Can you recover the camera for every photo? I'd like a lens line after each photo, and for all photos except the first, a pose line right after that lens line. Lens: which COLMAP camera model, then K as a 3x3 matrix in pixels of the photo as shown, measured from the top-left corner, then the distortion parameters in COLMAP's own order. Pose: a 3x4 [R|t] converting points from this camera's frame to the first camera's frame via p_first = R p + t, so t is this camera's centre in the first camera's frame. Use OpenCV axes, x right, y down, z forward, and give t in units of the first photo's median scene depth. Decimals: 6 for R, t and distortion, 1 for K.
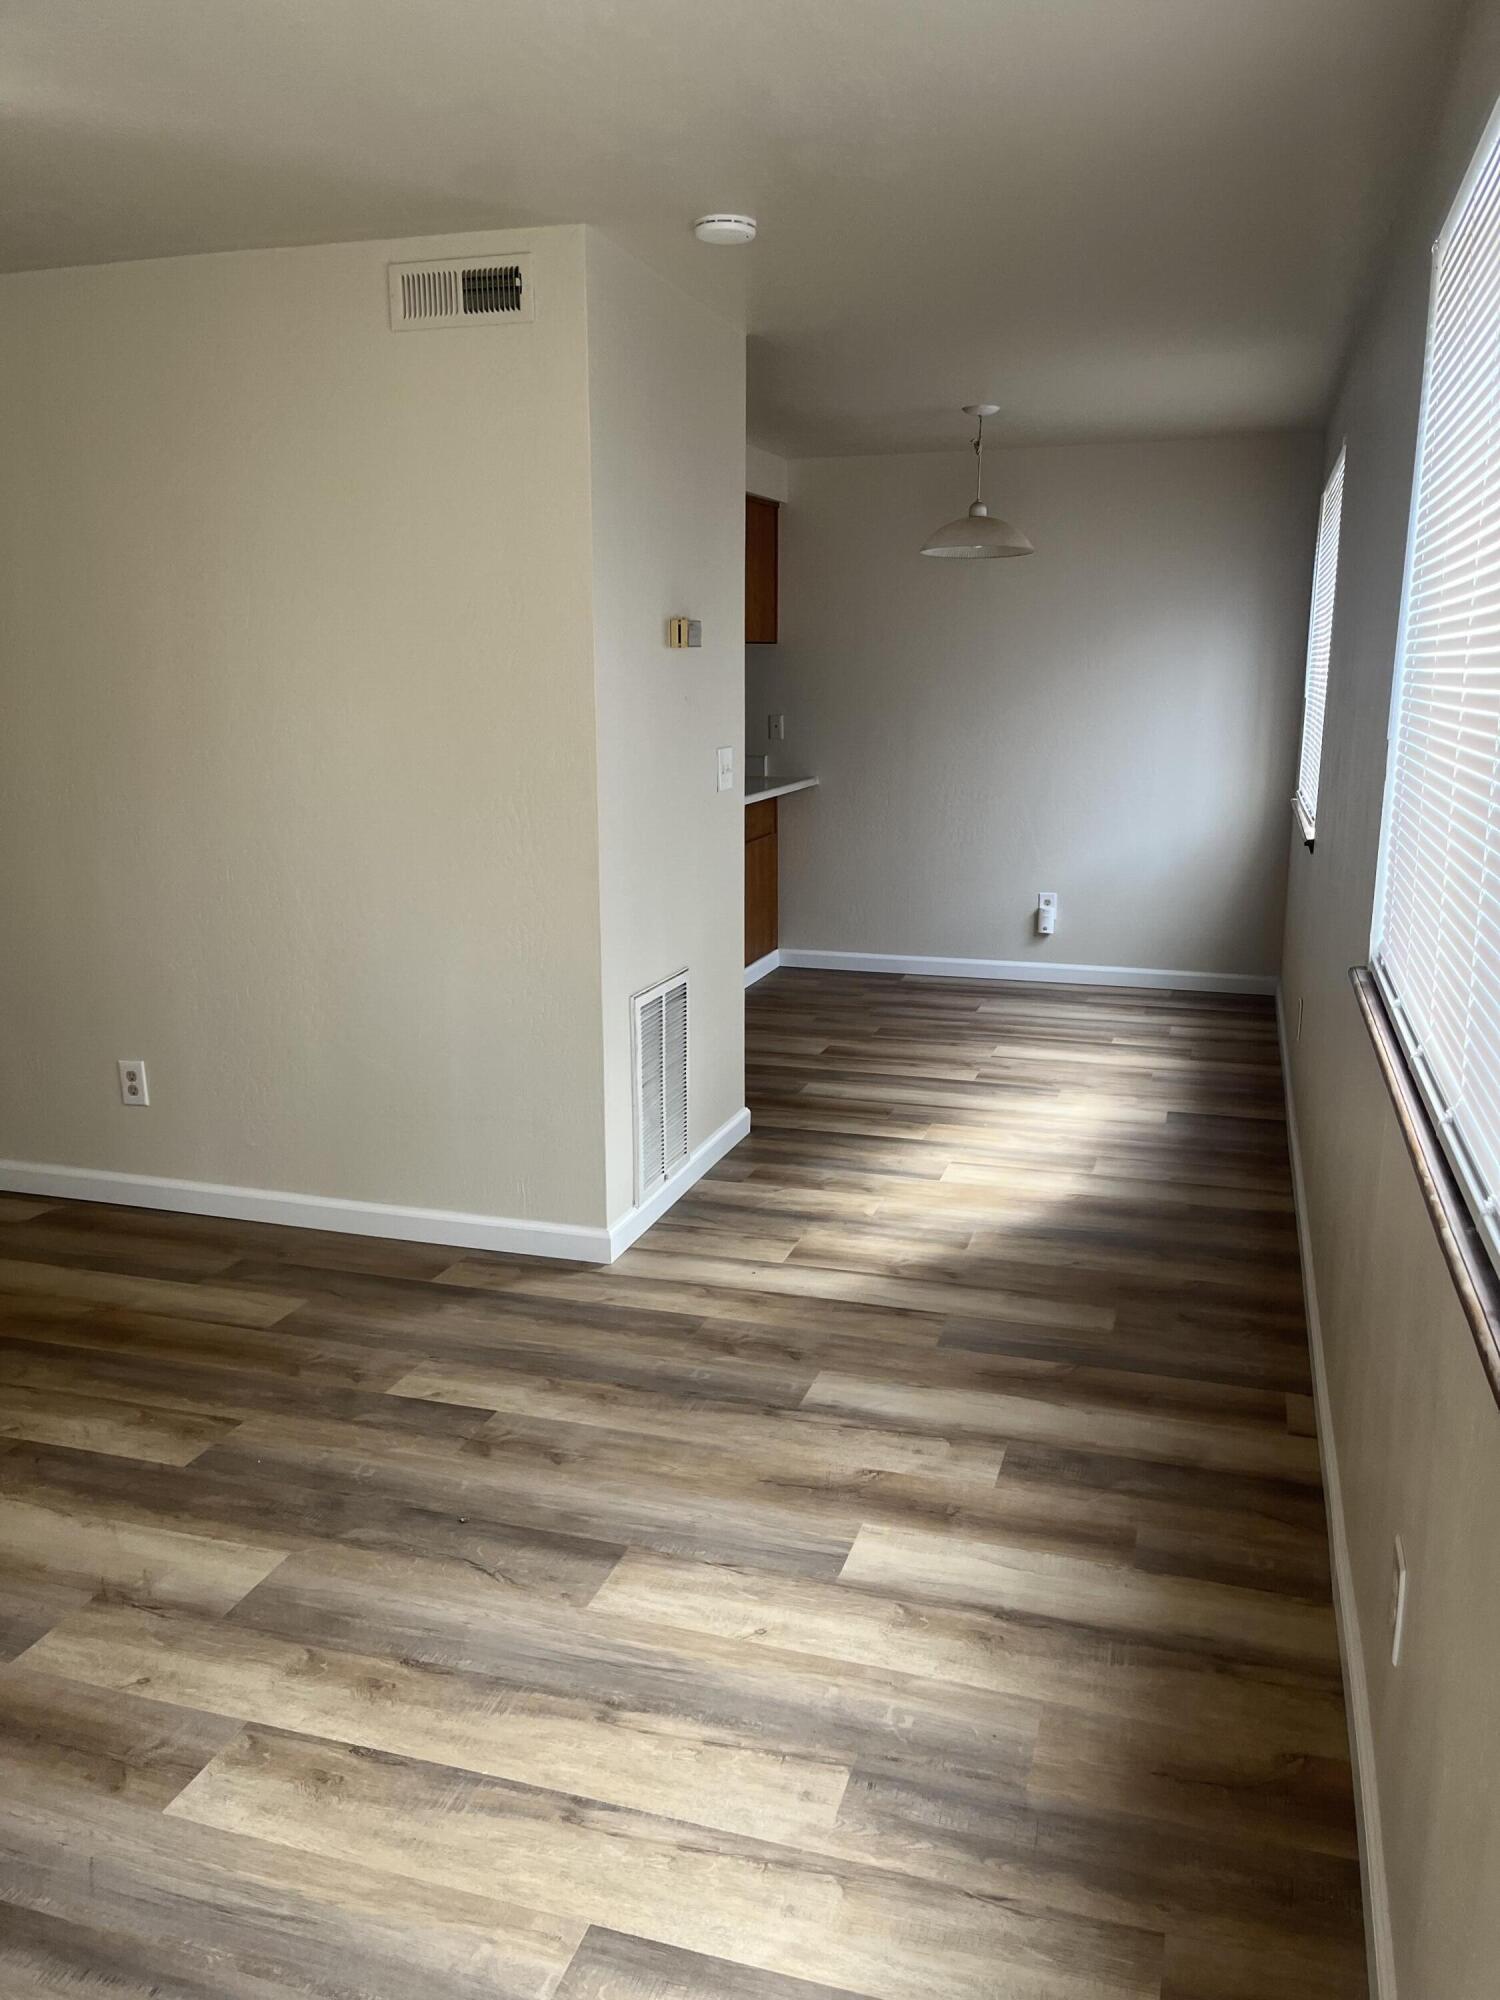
lens RADIAL K [[1518.0, 0, 757.6], [0, 1518.0, 1012.1], [0, 0, 1]] dist [0.063075, -0.081044]
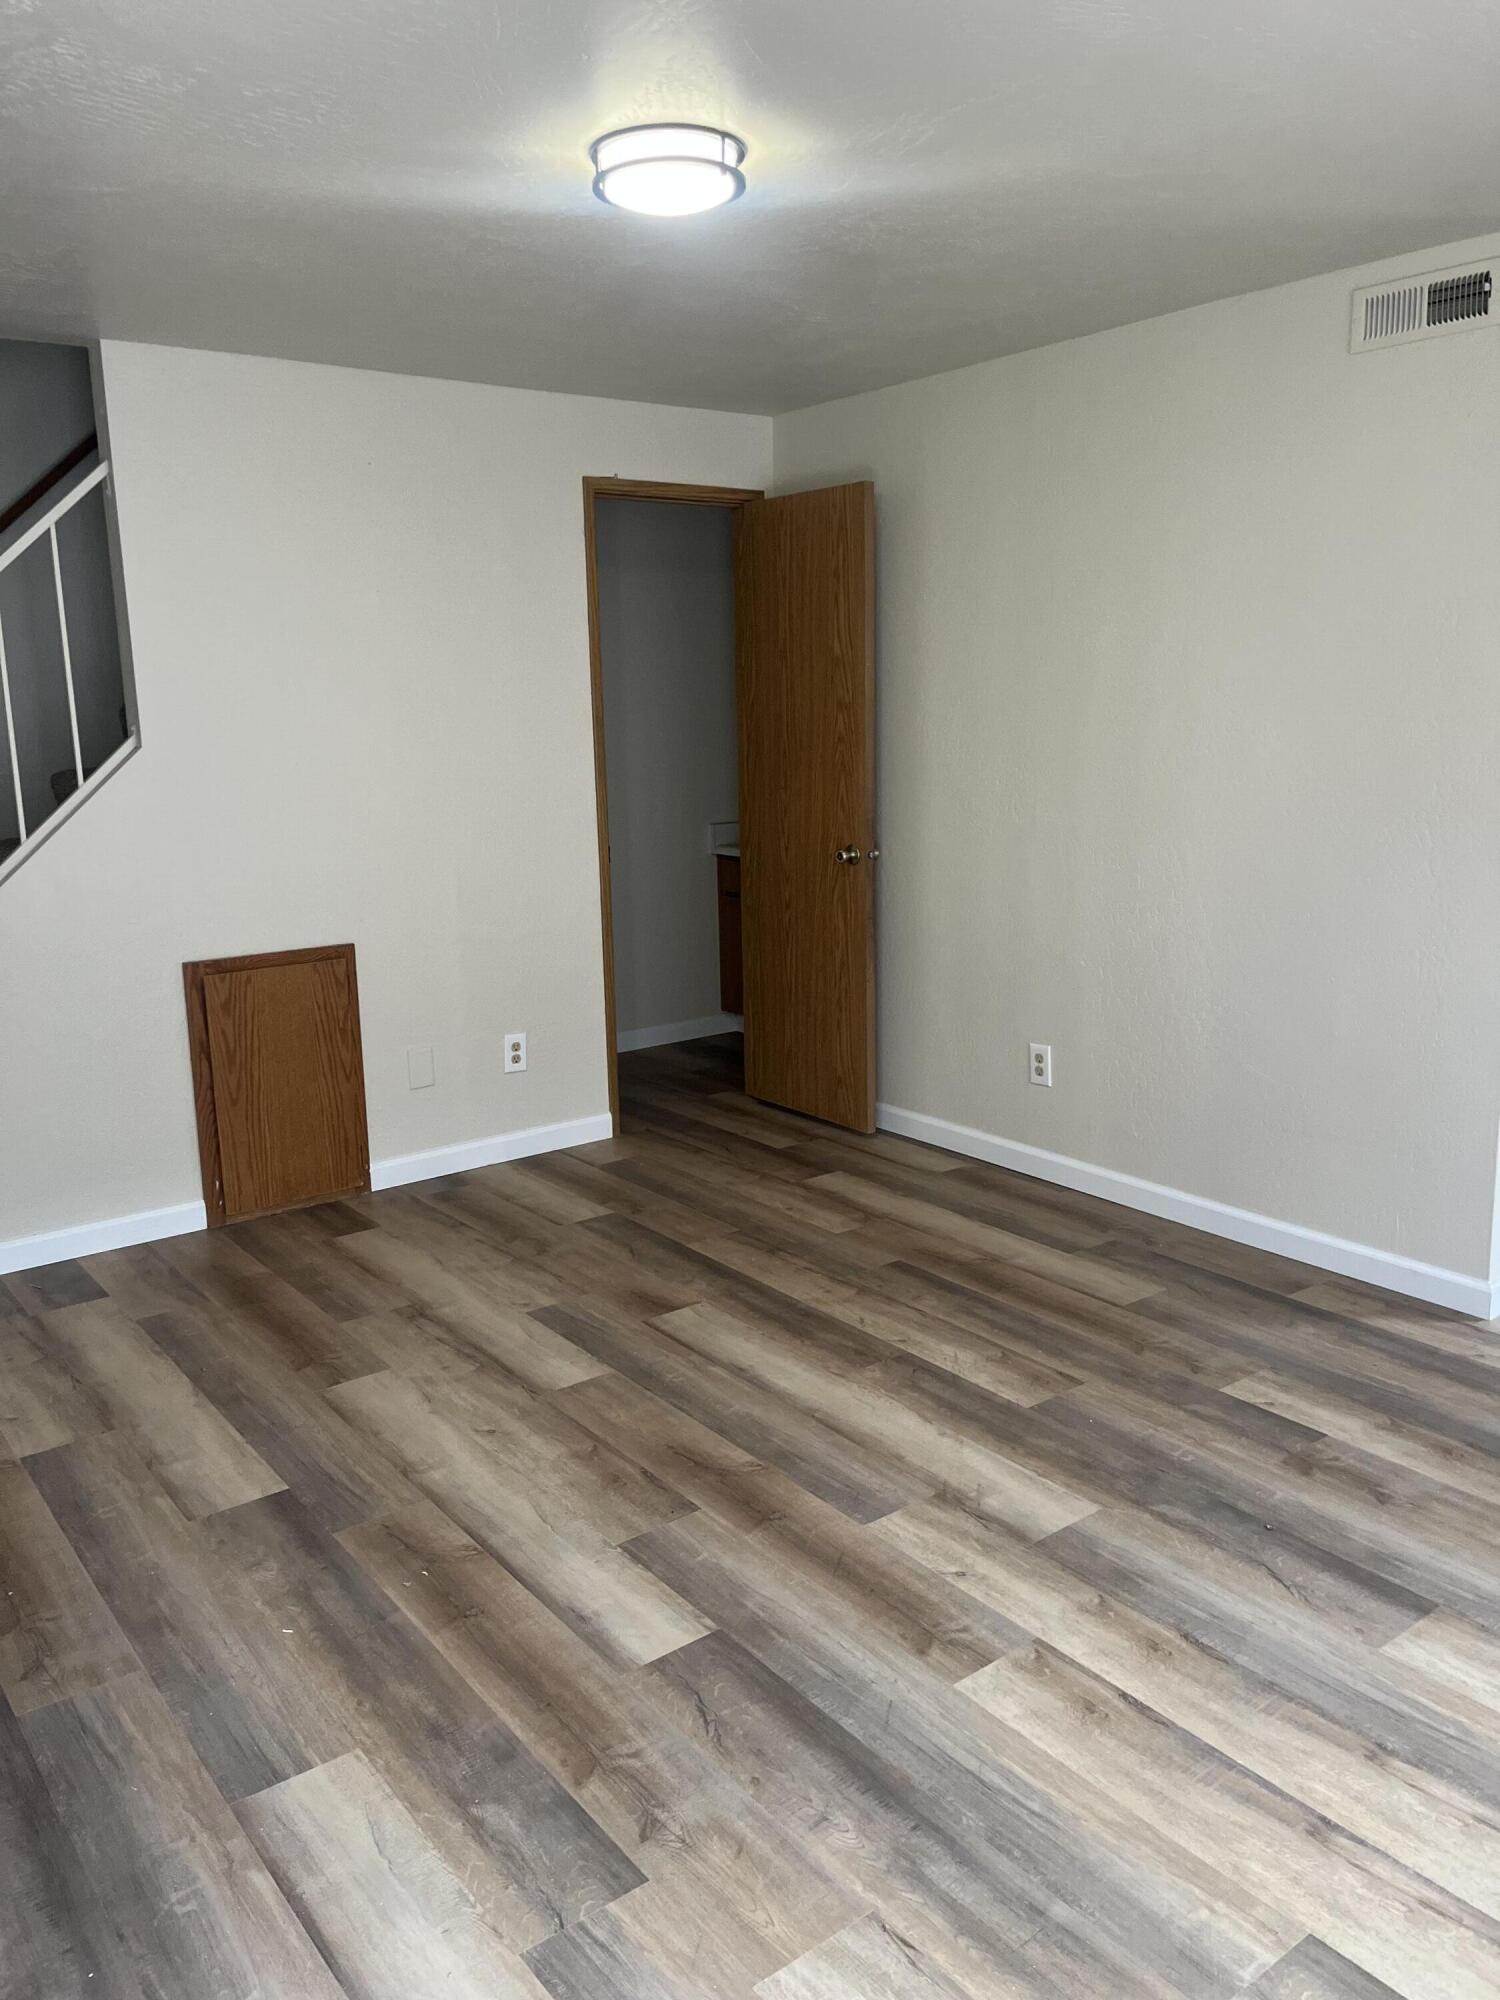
lens RADIAL K [[1518.0, 0, 762.0], [0, 1518.0, 987.9], [0, 0, 1]] dist [0.063075, -0.081044]
pose [[0.818612, 0.090041, -0.567245, 0.070437], [-0.103778, 0.994567, 0.008105, 0.003881], [0.564894, 0.052233, 0.823509, -0.039468]]
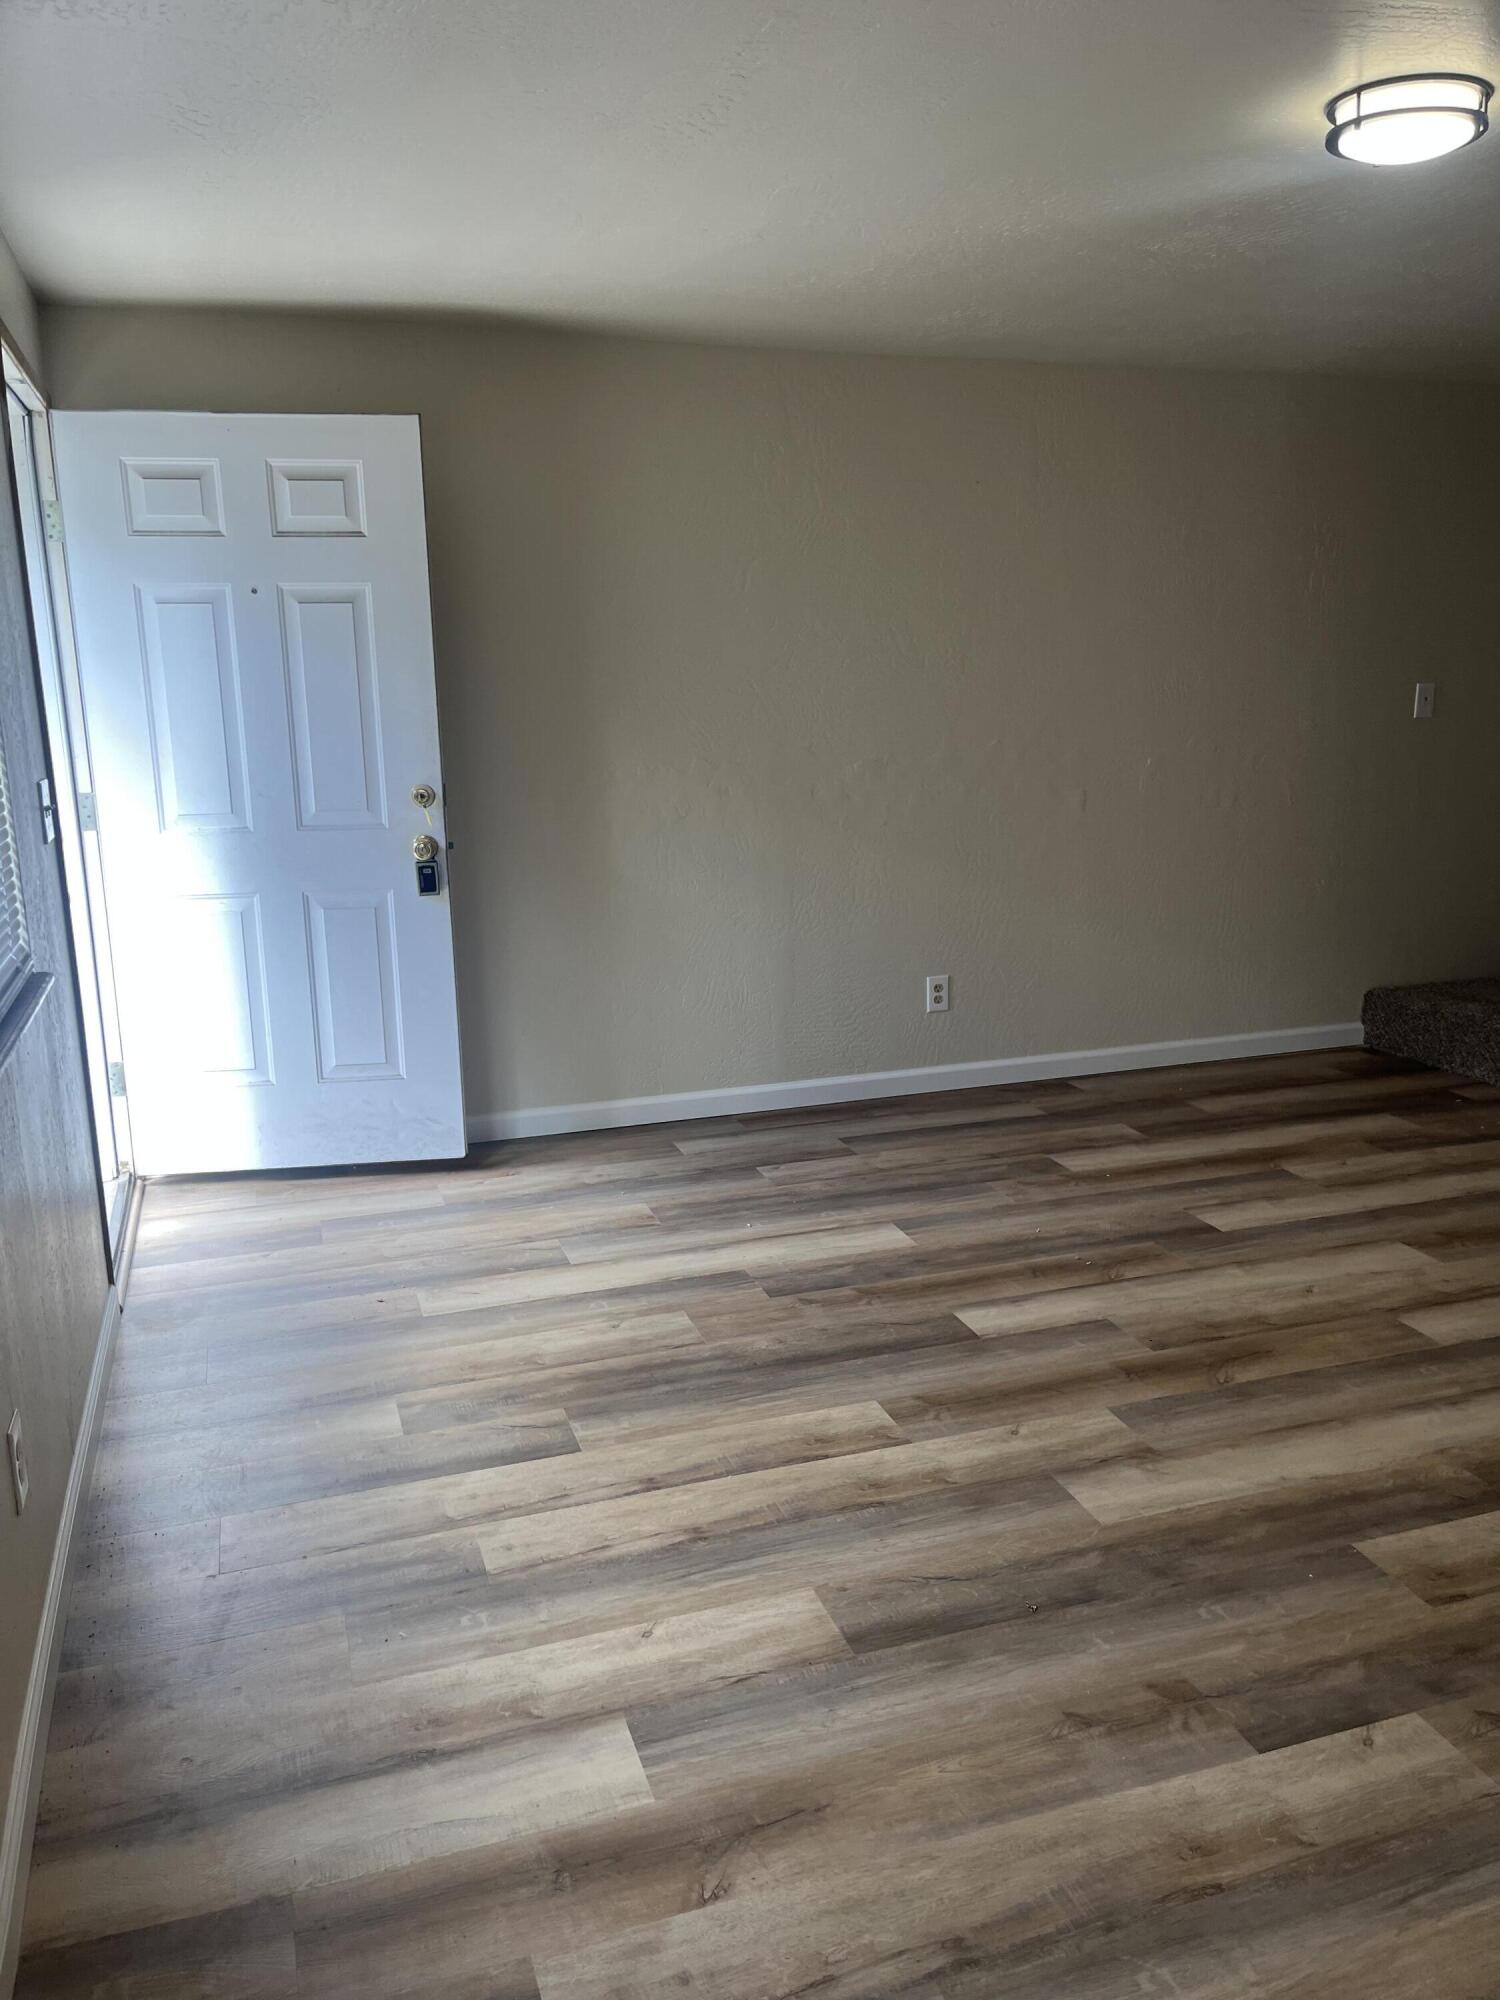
lens RADIAL K [[1518.0, 0, 756.6], [0, 1518.0, 1009.5], [0, 0, 1]] dist [0.063075, -0.081044]
pose [[-0.808346, 0.138879, -0.572093, 0.379334], [-0.113420, 0.916832, 0.382826, -0.296488], [0.577679, 0.374342, -0.725365, 1.335573]]
